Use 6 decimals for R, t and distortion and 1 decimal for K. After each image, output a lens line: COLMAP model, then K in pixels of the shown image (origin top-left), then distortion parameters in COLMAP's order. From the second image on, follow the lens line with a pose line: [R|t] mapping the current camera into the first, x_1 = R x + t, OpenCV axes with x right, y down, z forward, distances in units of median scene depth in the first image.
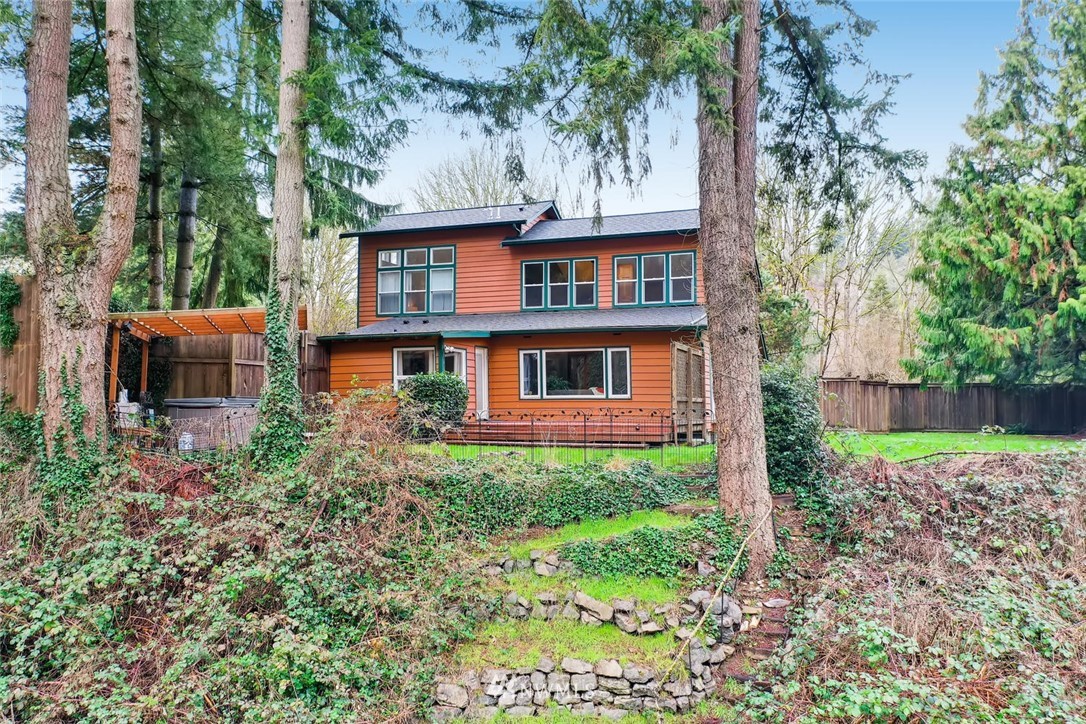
lens RADIAL K [[870.9, 0, 544.4], [0, 870.9, 359.7], [0, 0, 1]] dist [-0.002579, -0.002474]
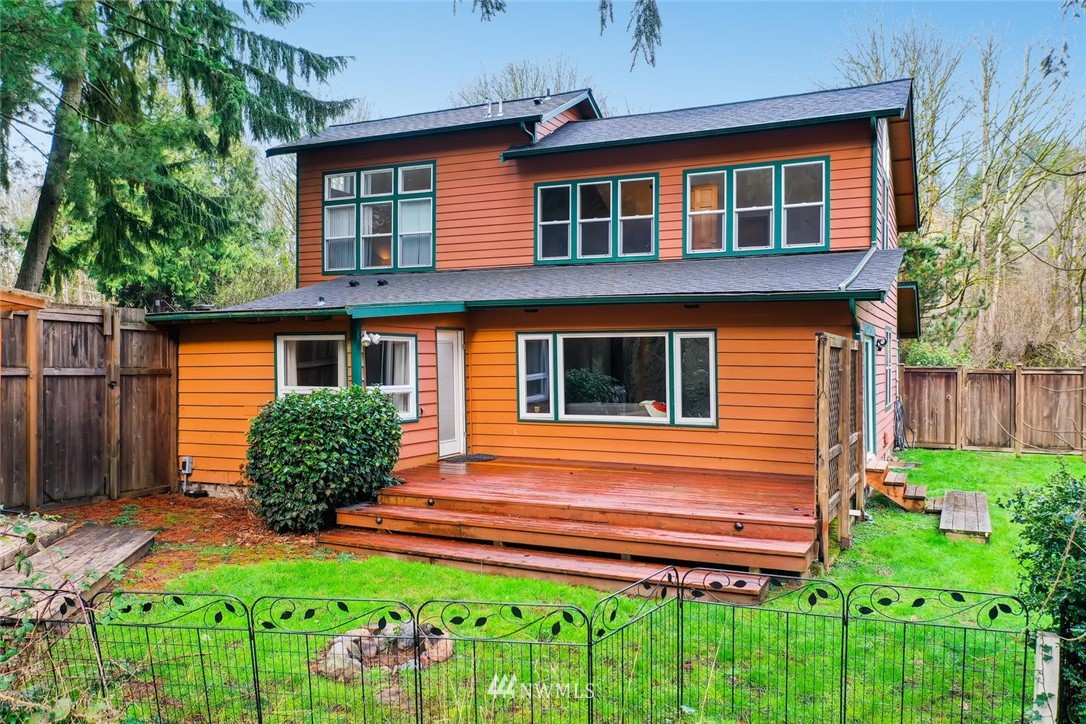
lens RADIAL K [[870.9, 0, 544.4], [0, 870.9, 361.9], [0, 0, 1]] dist [-0.002579, -0.002474]
pose [[0.997022, 0.001097, -0.077115, 0.032119], [0.003351, 0.998338, 0.057524, -0.025027], [0.077050, -0.057611, 0.995361, 0.426598]]
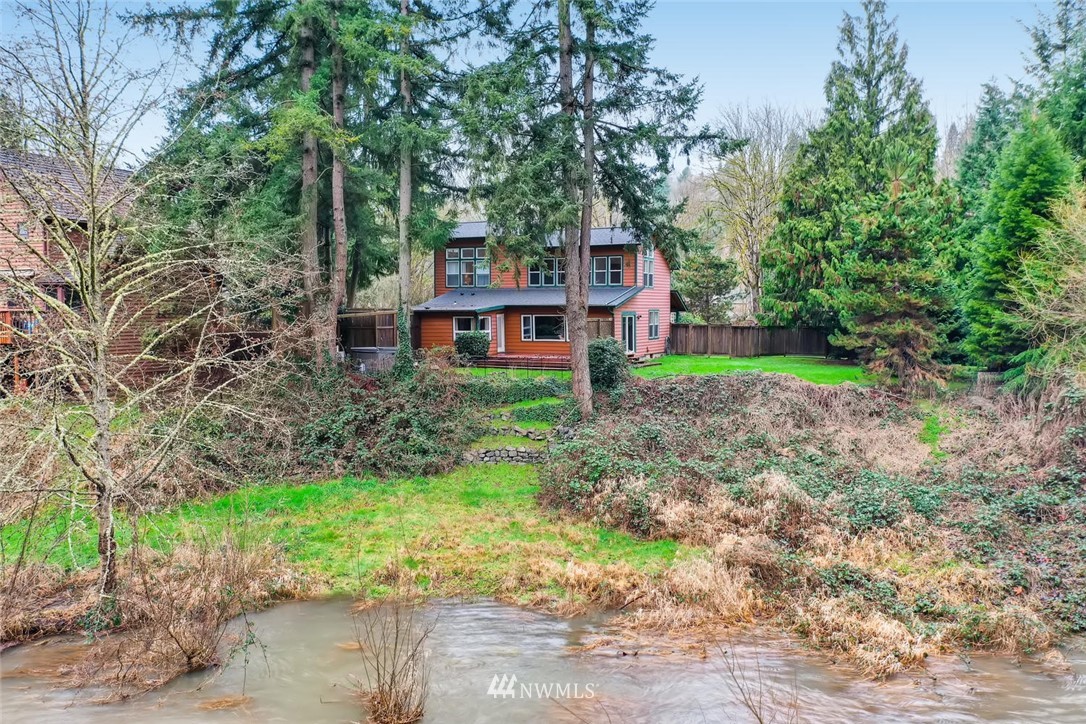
lens RADIAL K [[870.9, 0, 541.3], [0, 870.9, 365.0], [0, 0, 1]] dist [-0.002579, -0.002474]
pose [[0.995717, 0.004112, -0.092362, 0.182954], [0.006752, 0.993108, 0.117006, -0.119184], [0.092207, -0.117129, 0.988827, -0.825538]]
